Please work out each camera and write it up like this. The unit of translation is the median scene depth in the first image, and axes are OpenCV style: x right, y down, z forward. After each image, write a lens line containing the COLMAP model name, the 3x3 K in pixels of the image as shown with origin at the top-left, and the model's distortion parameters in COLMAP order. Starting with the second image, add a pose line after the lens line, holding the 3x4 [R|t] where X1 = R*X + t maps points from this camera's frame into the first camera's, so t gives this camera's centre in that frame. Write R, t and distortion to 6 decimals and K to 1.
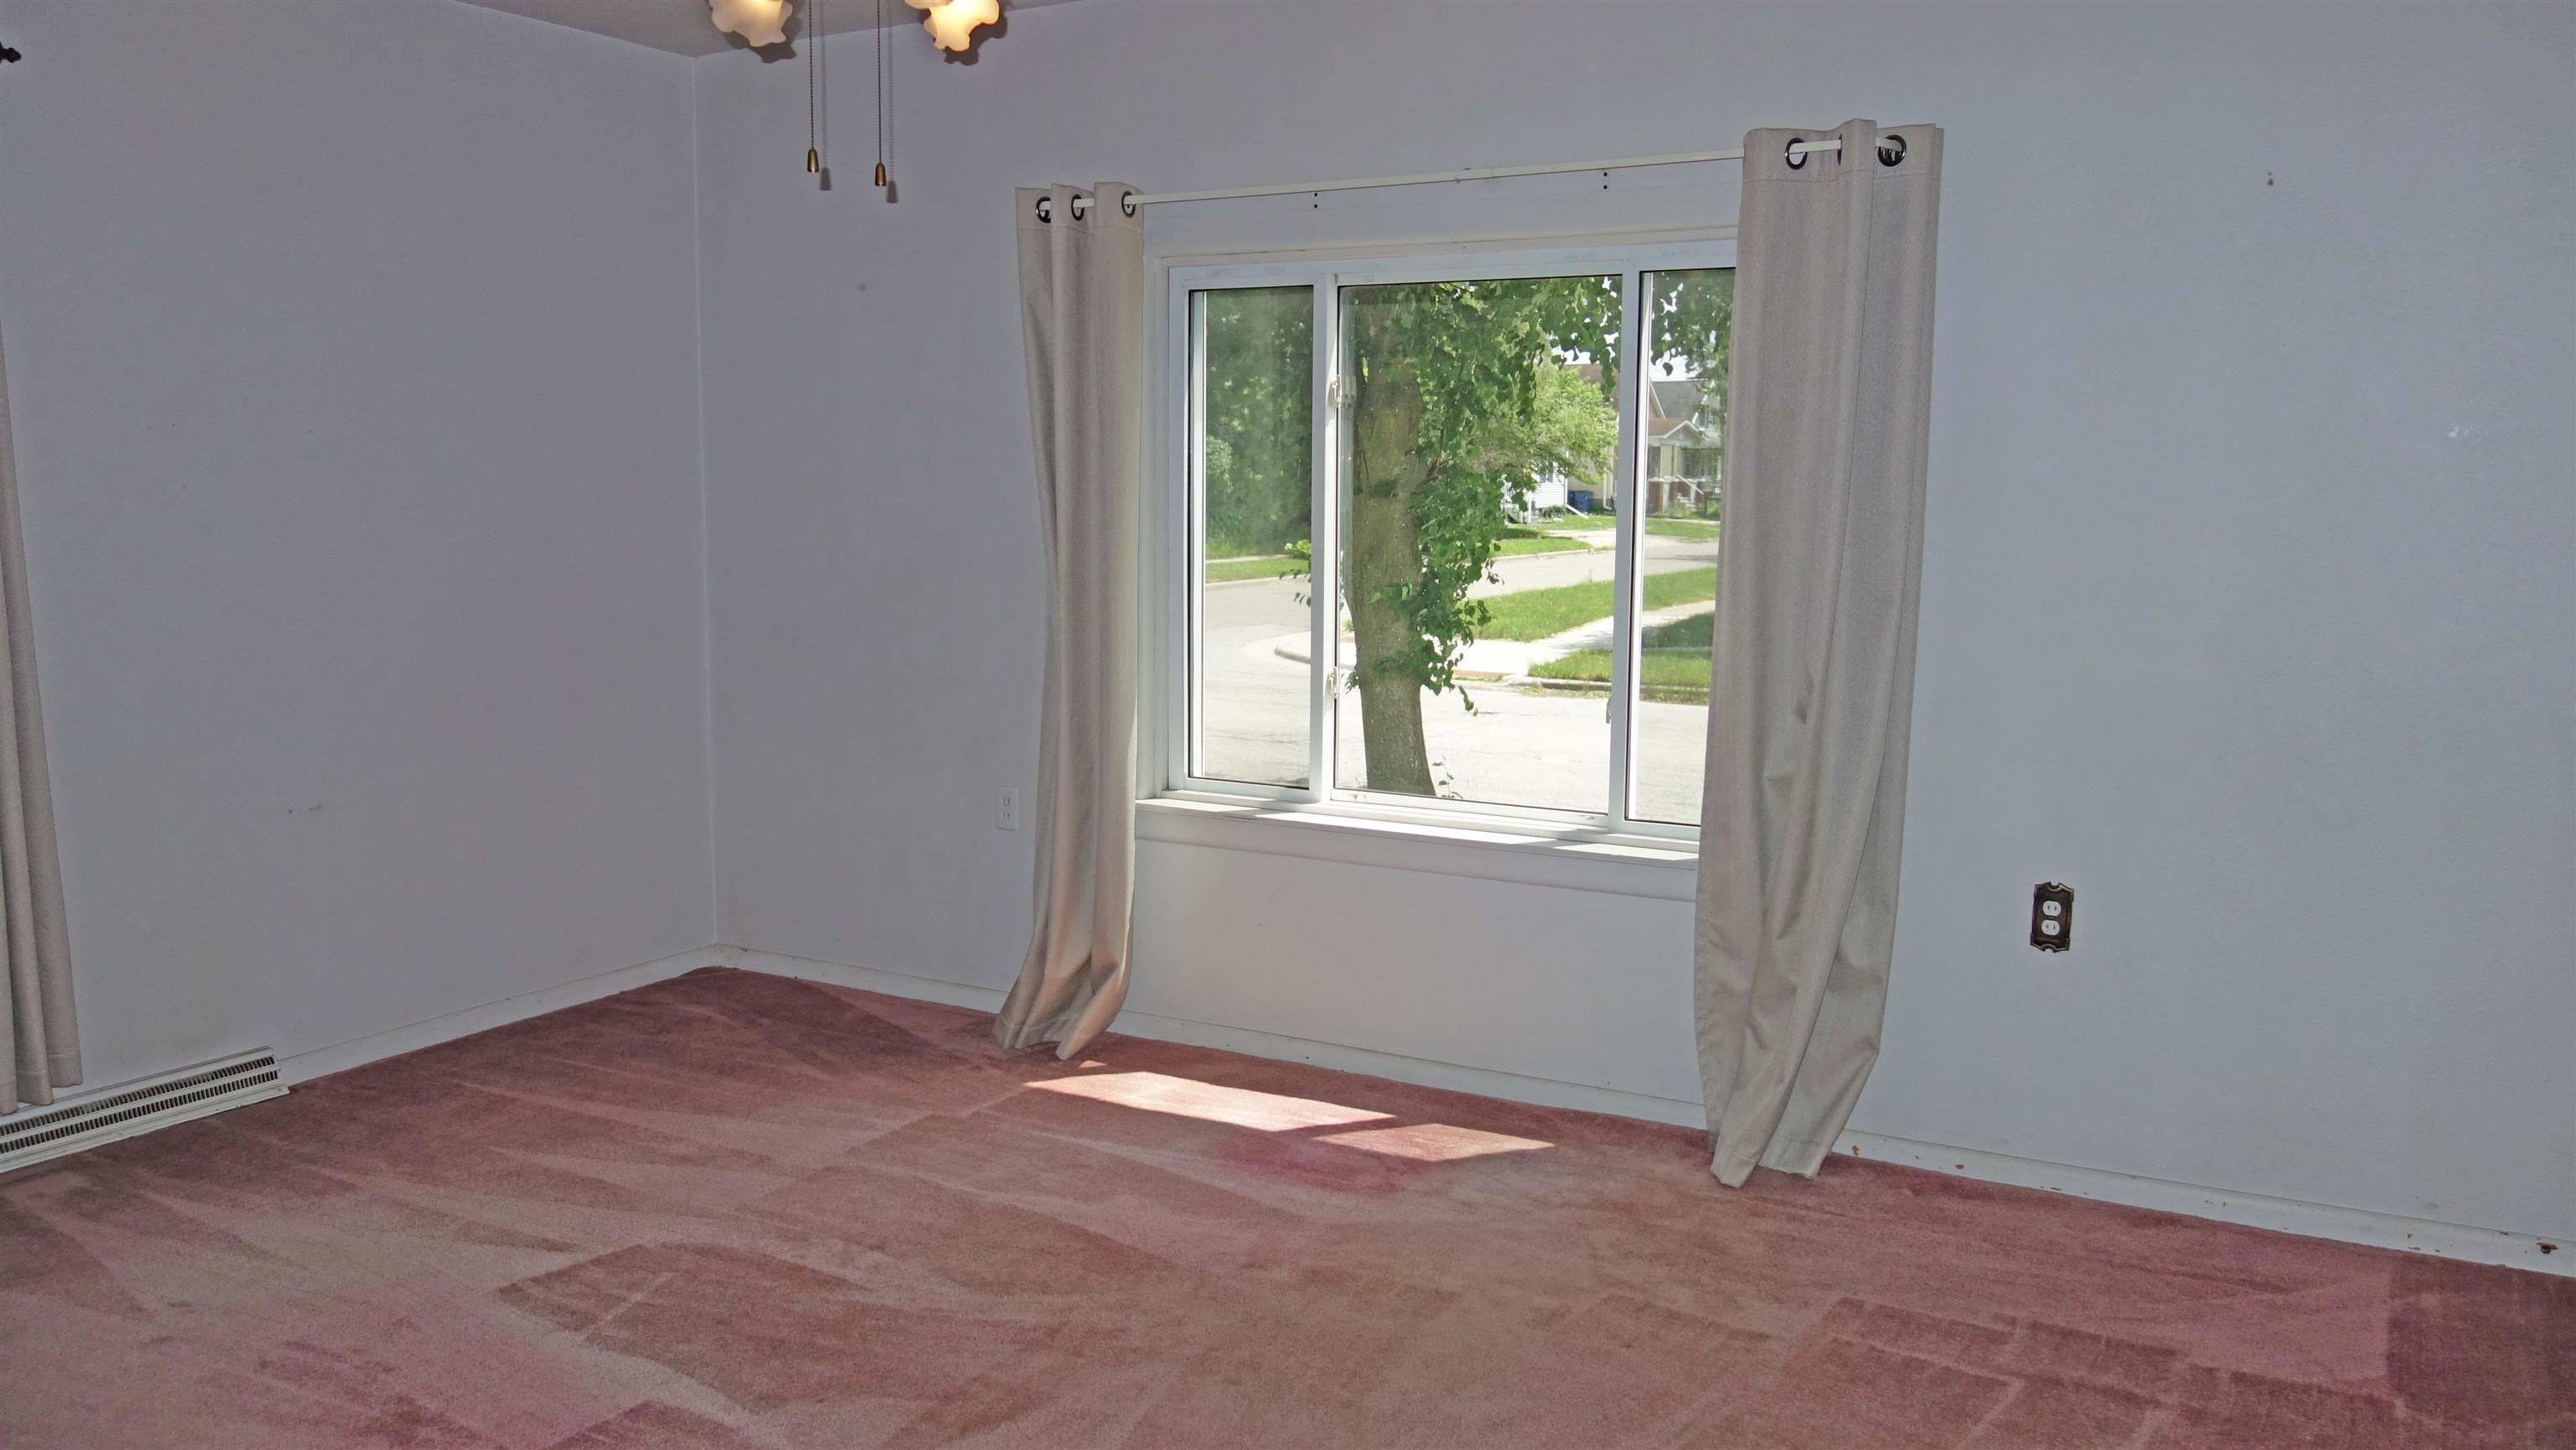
lens RADIAL K [[2051.9, 0, 1290.7], [0, 2051.9, 724.9], [0, 0, 1]] dist [-0.012653, -0.017733]
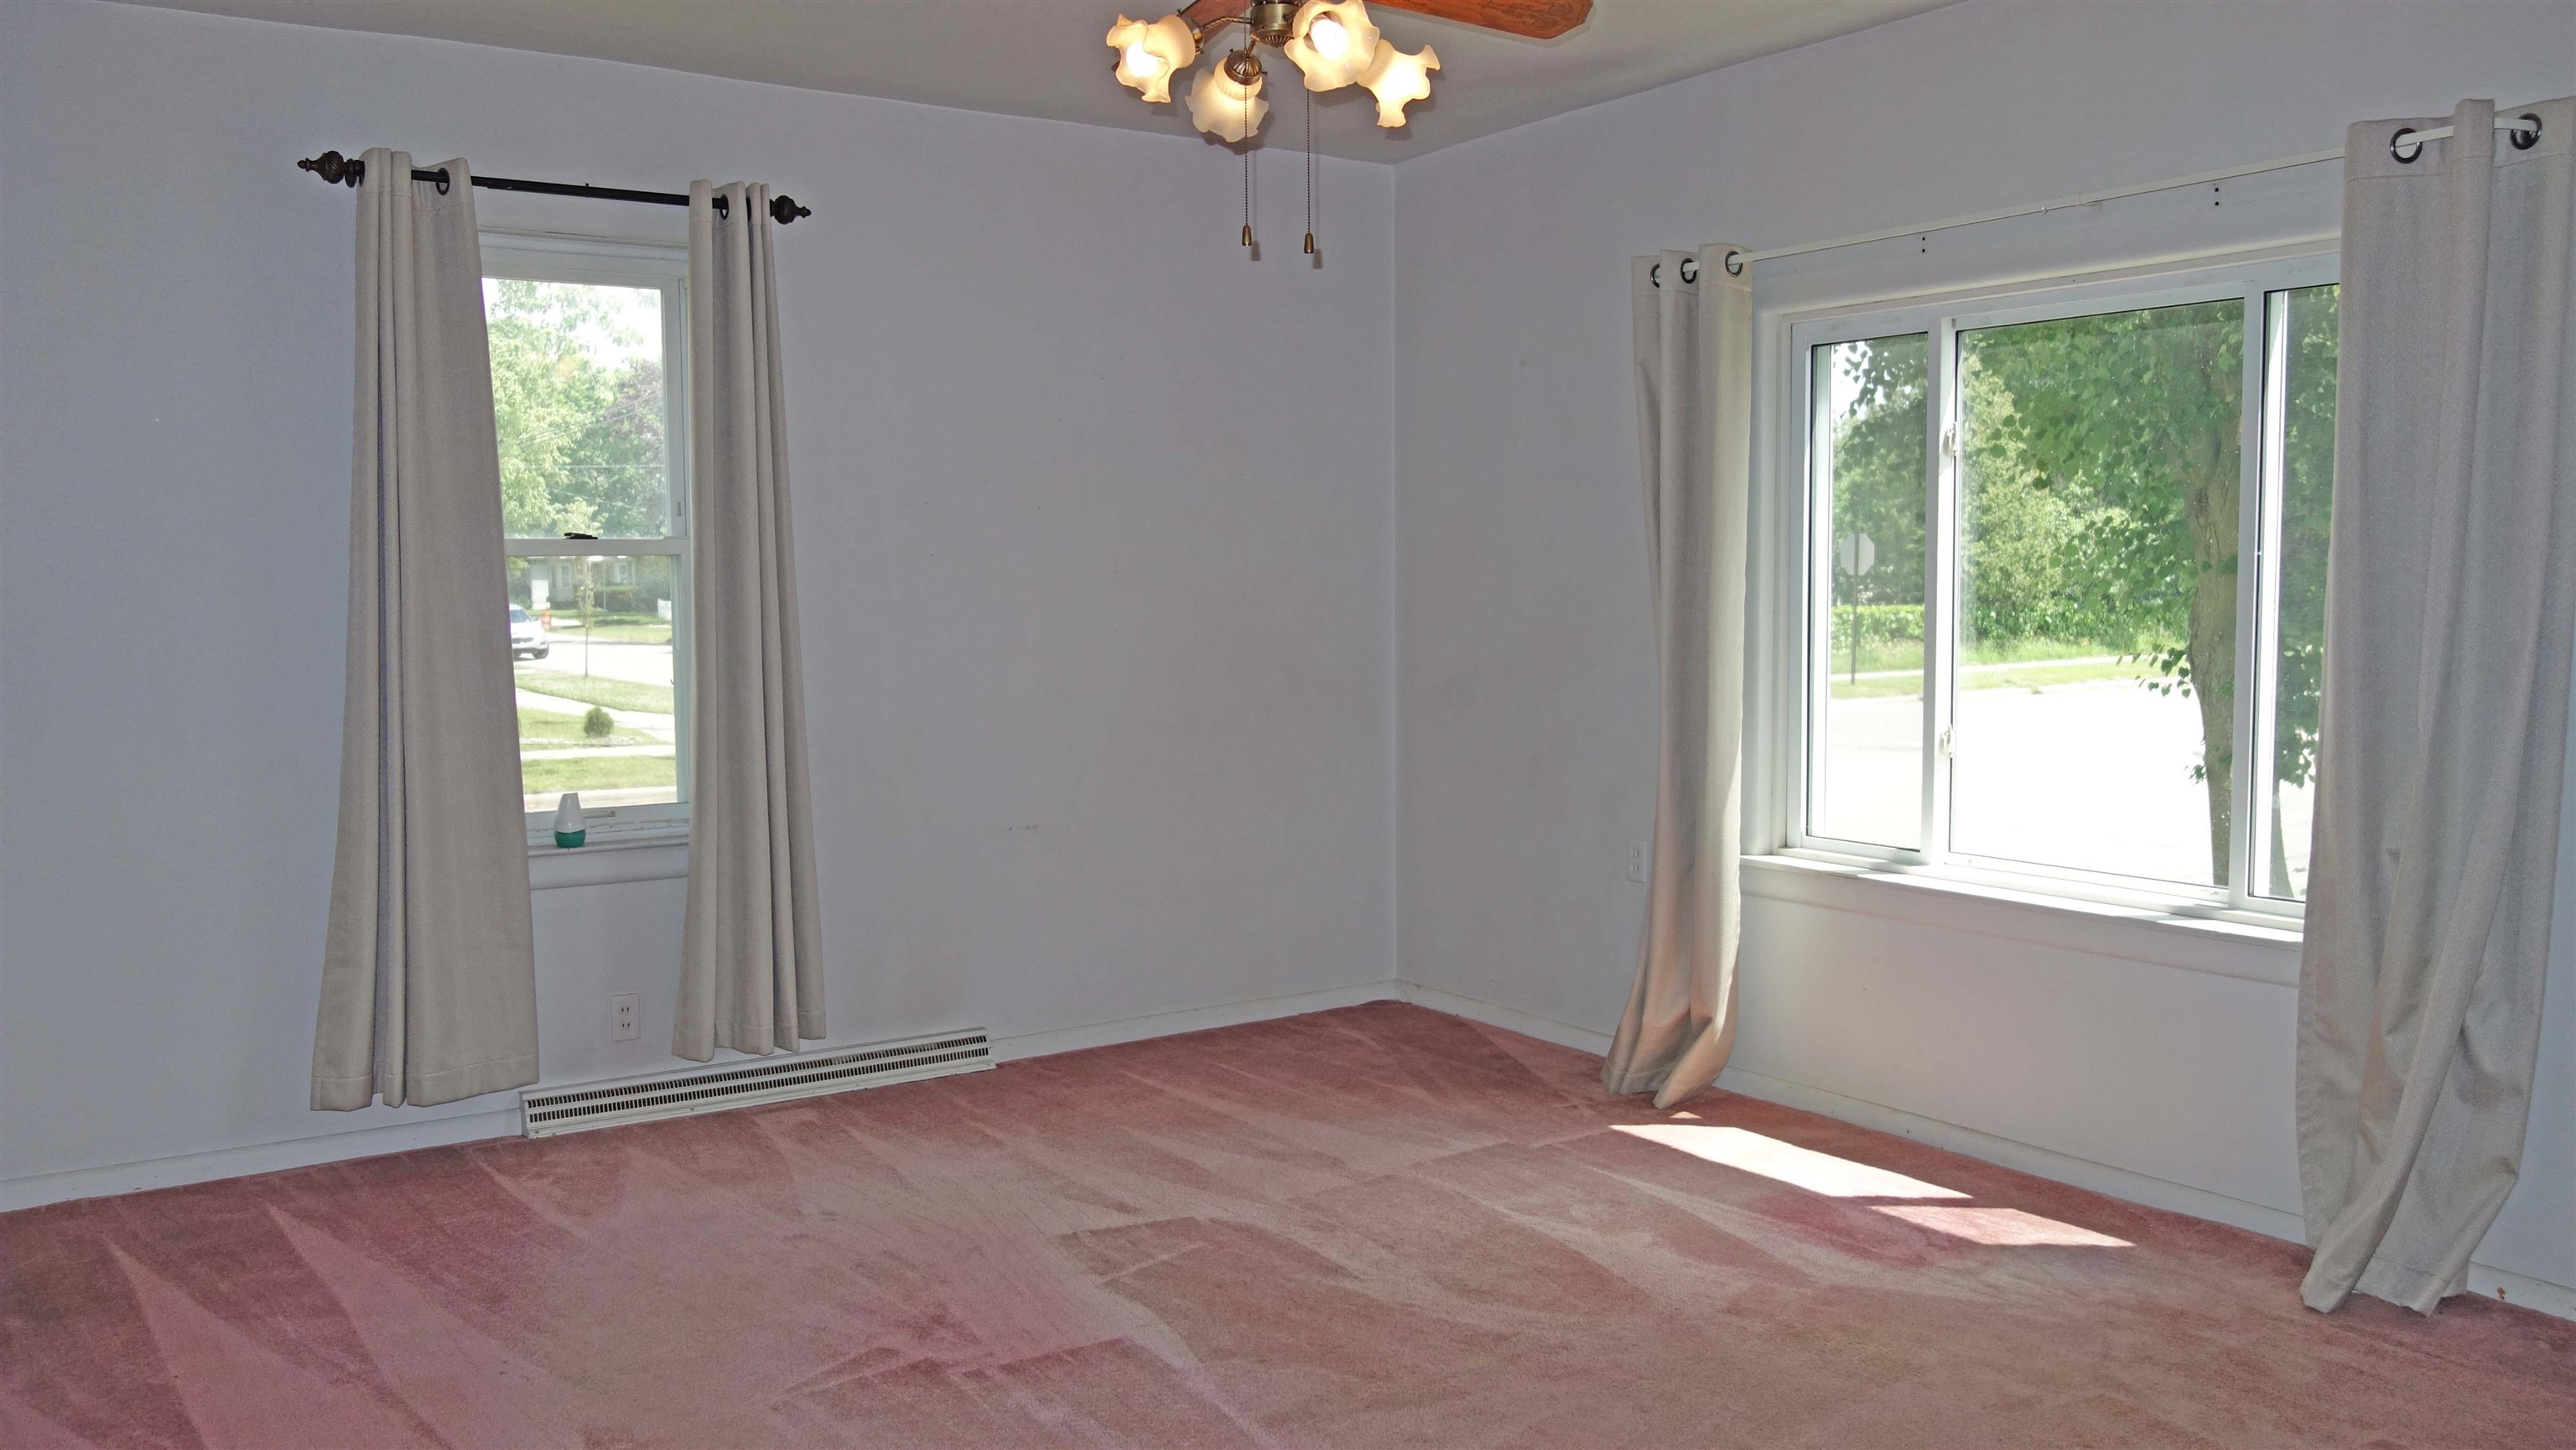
lens RADIAL K [[2051.9, 0, 1286.2], [0, 2051.9, 728.4], [0, 0, 1]] dist [-0.012653, -0.017733]
pose [[0.898344, 0.019418, -0.438863, 0.194830], [-0.039379, 0.998560, -0.036427, 0.024289], [0.437524, 0.050006, 0.897815, 0.004684]]
